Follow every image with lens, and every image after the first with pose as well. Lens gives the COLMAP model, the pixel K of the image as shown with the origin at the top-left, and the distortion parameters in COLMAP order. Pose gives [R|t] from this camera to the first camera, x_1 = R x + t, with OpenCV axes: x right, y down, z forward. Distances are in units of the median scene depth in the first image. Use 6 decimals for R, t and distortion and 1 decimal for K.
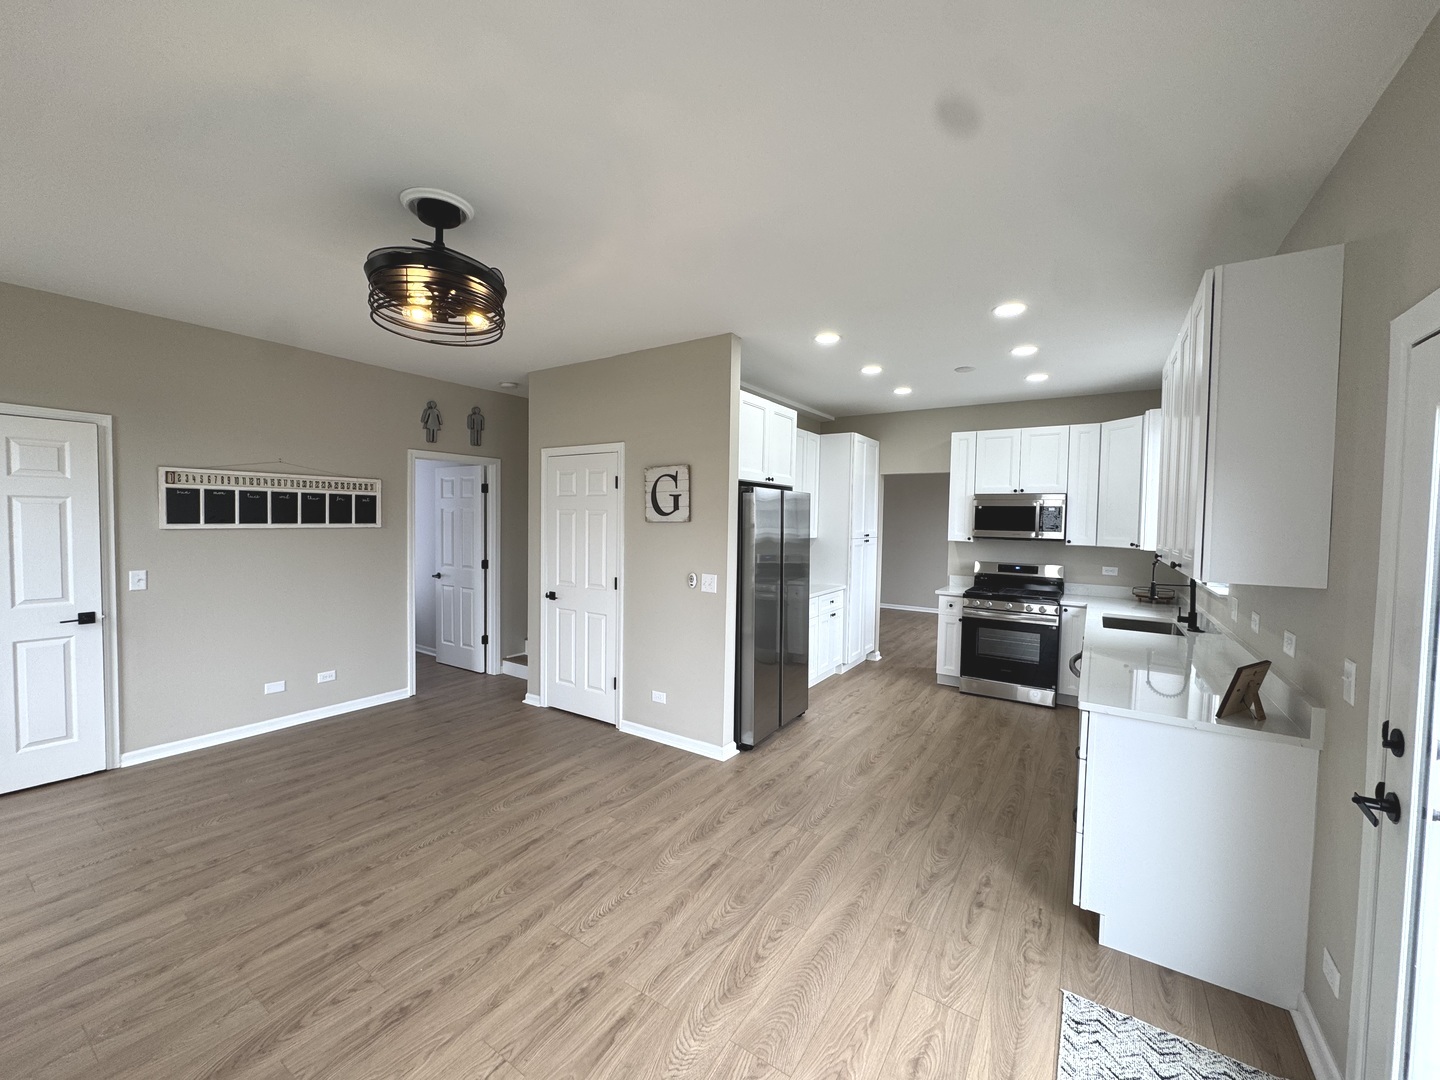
lens RADIAL K [[571.1, 0, 719.4], [0, 571.1, 540.0], [0, 0, 1]] dist [-0.002626, 0.000014]
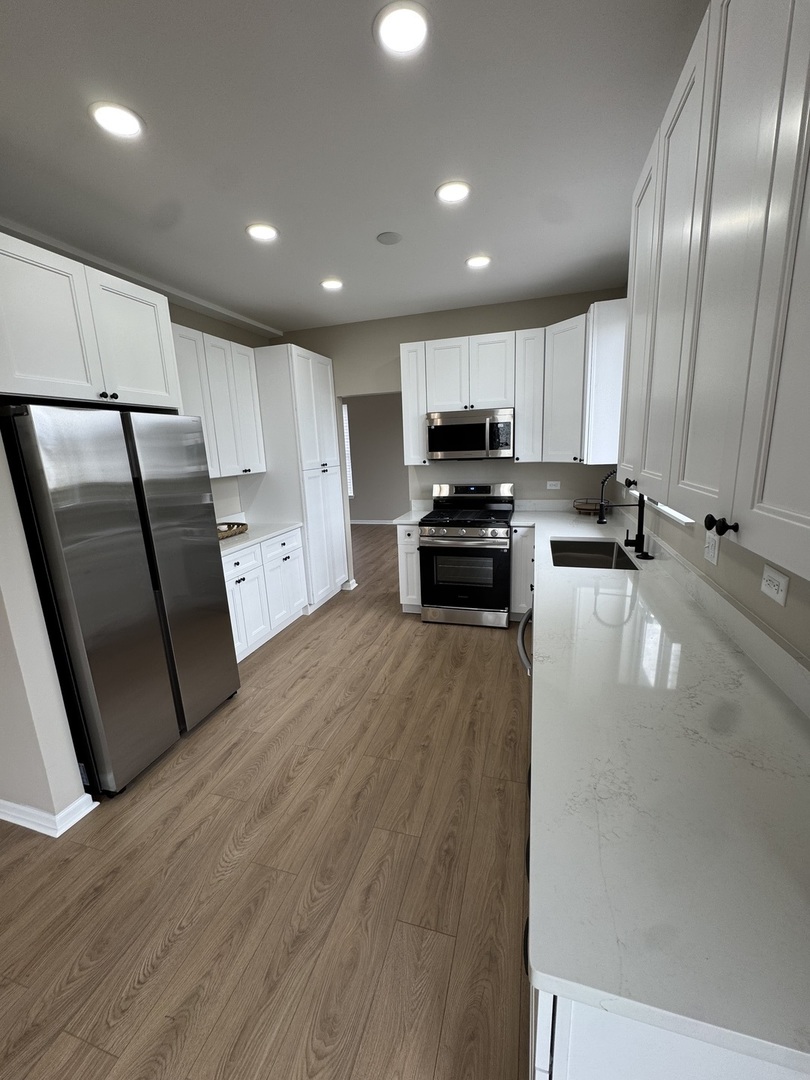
lens RADIAL K [[428.4, 0, 404.8], [0, 428.4, 538.3], [0, 0, 1]] dist [-0.002626, 0.000014]
pose [[0.956338, -0.116153, 0.268192, 0.286557], [0.068279, 0.981035, 0.181406, -0.013393], [-0.284176, -0.155174, 0.946132, 0.451442]]
